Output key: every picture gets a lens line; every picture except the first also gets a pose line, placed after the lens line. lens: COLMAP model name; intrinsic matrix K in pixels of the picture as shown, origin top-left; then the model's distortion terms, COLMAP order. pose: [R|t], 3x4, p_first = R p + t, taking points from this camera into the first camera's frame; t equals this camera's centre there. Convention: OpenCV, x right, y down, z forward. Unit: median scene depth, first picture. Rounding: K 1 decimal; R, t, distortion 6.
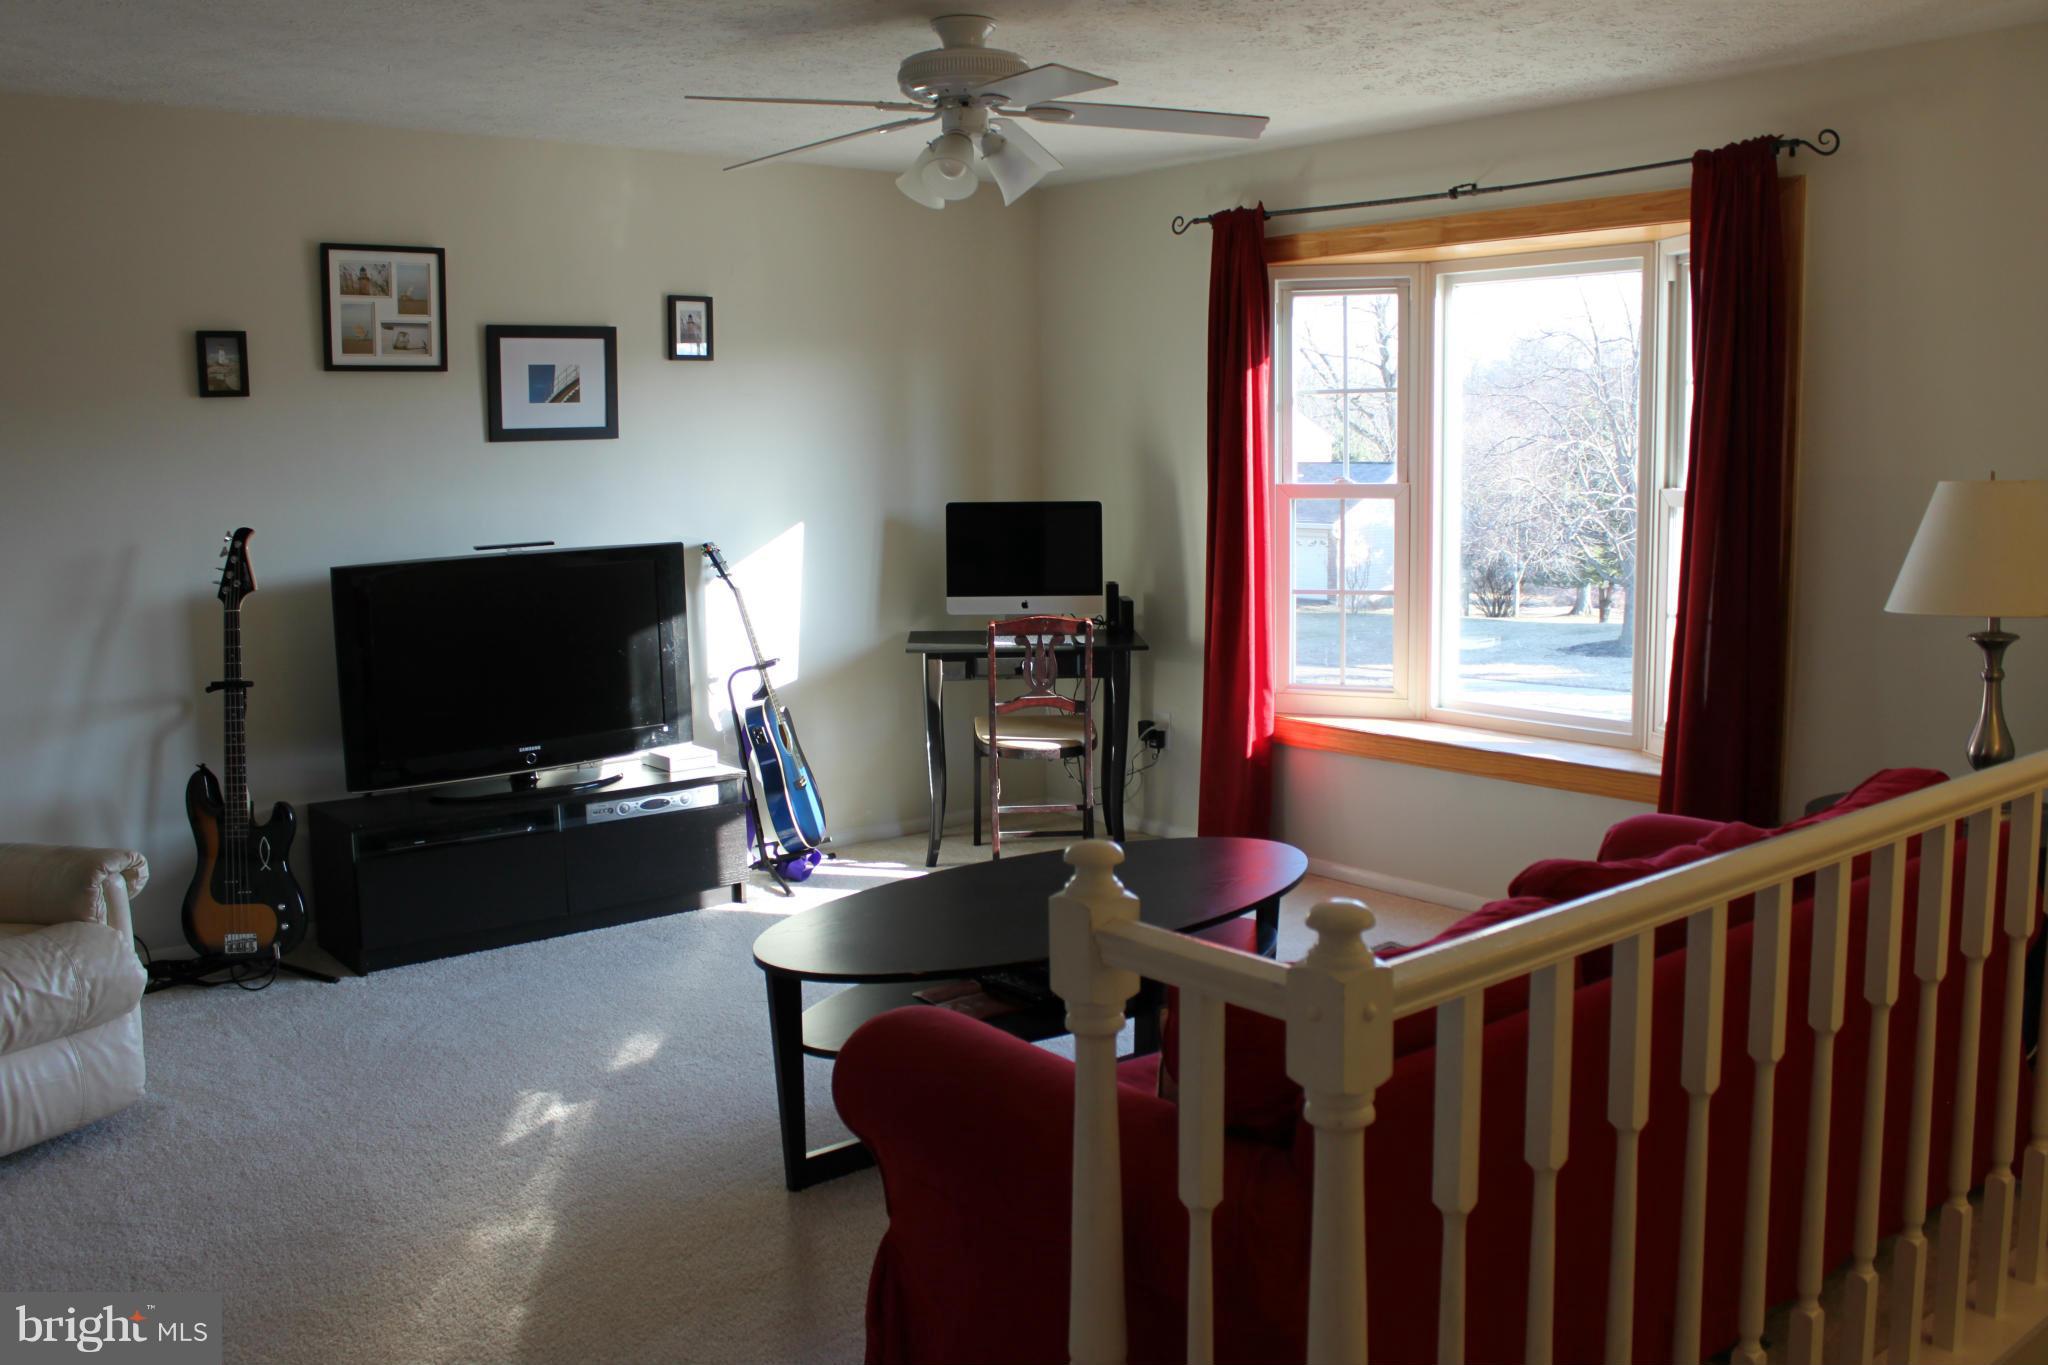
lens RADIAL K [[1678.4, 0, 1026.1], [0, 1678.4, 642.4], [0, 0, 1]] dist [-0.147335, 0.130044]
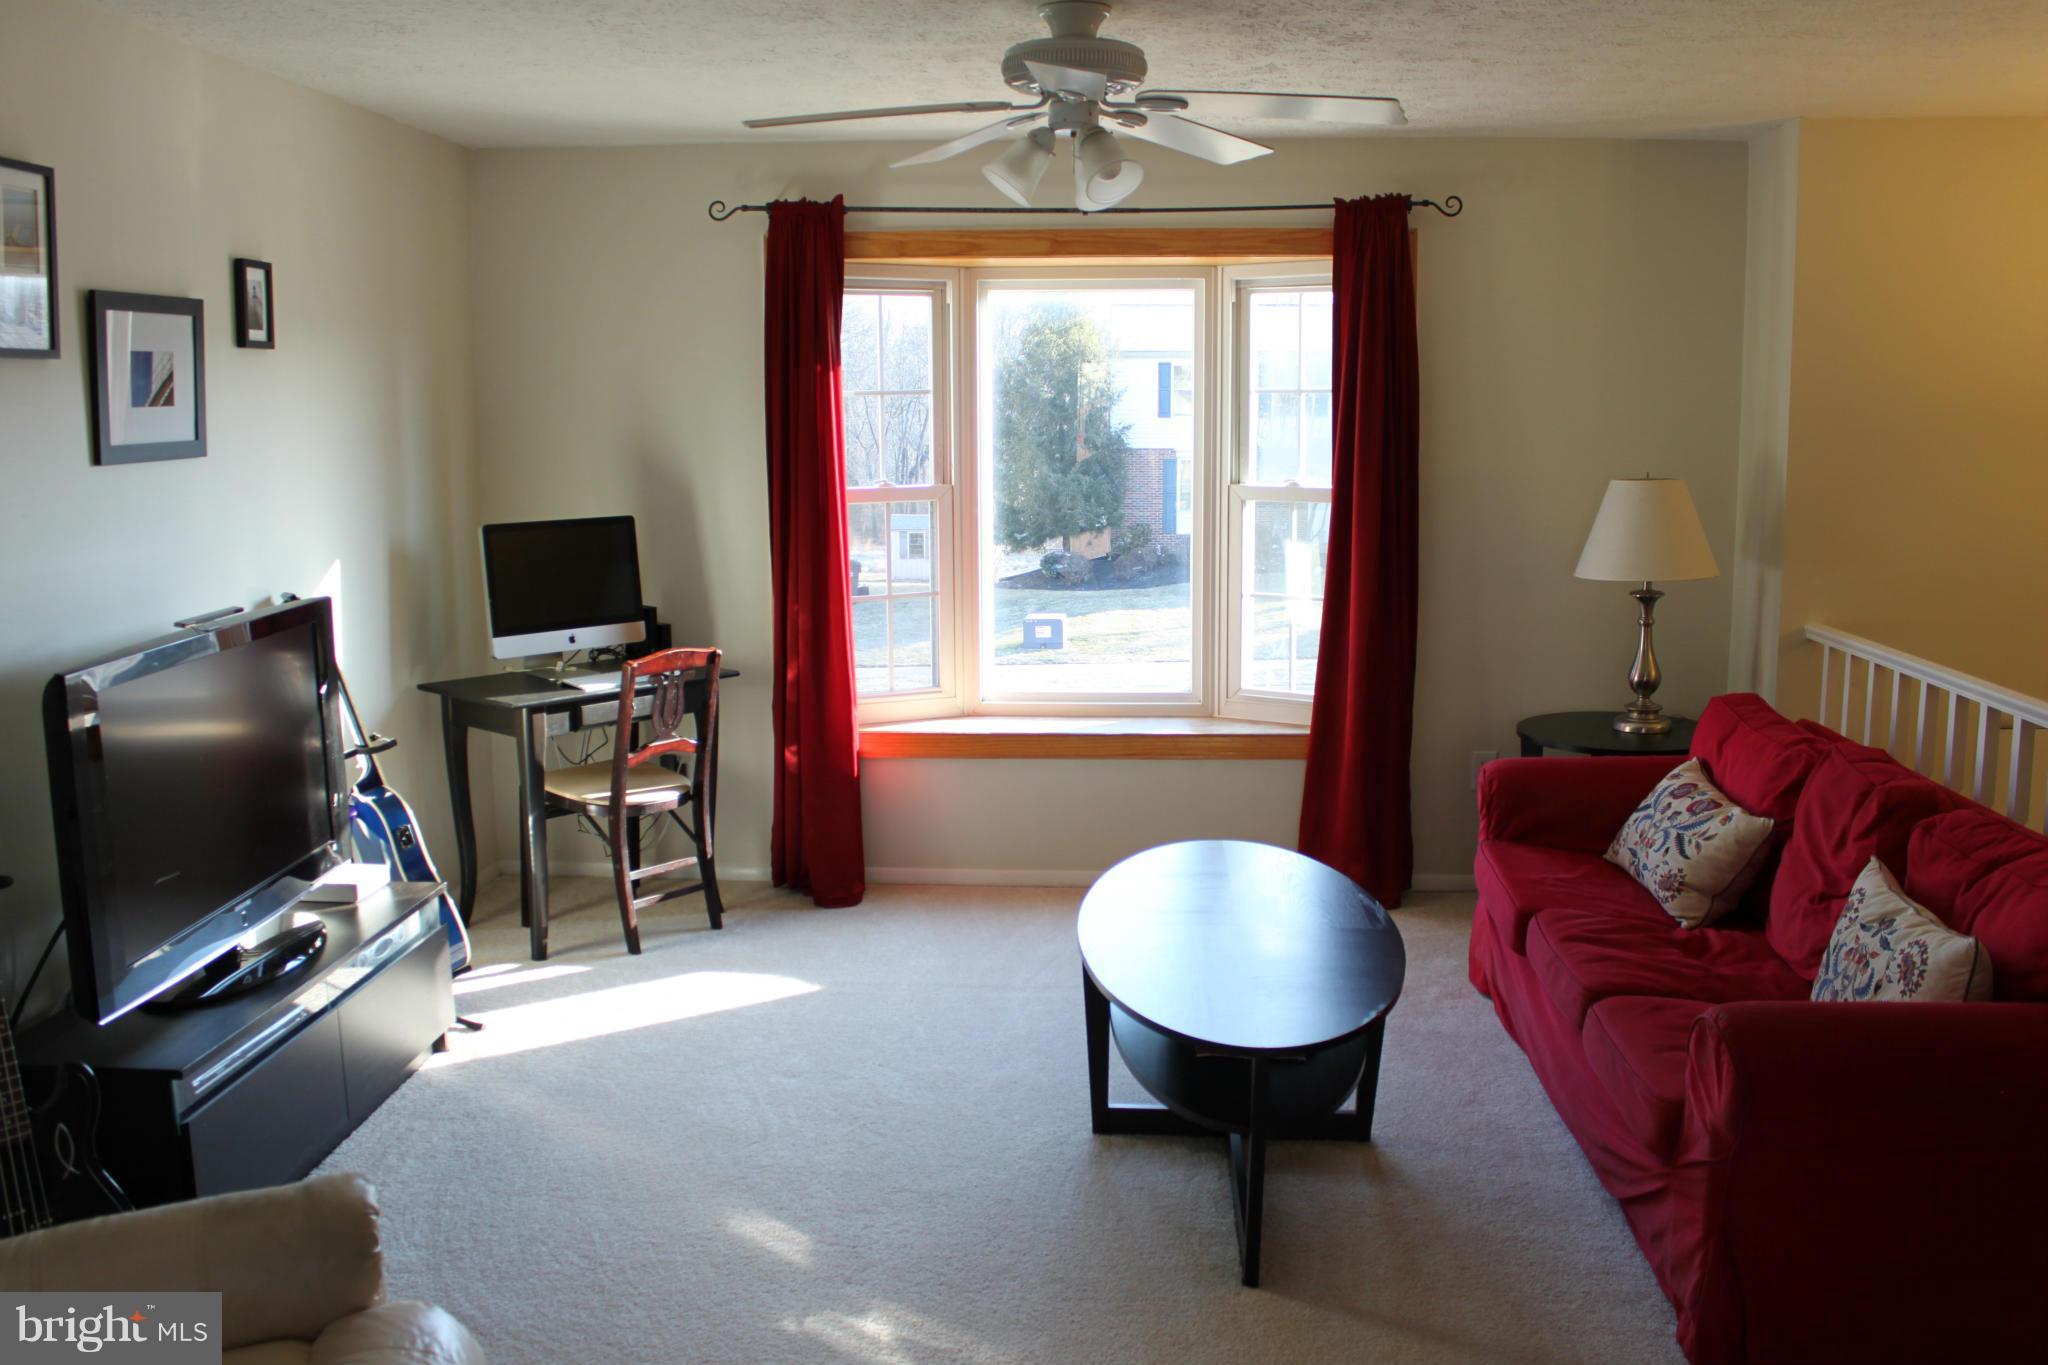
lens RADIAL K [[1700.6, 0, 1020.1], [0, 1700.6, 666.0], [0, 0, 1]] dist [-0.163262, 0.138714]
pose [[0.700680, -0.101007, 0.706290, -0.511414], [0.082422, 0.994760, 0.060494, -0.047638], [-0.708699, 0.015827, 0.705333, 0.257549]]
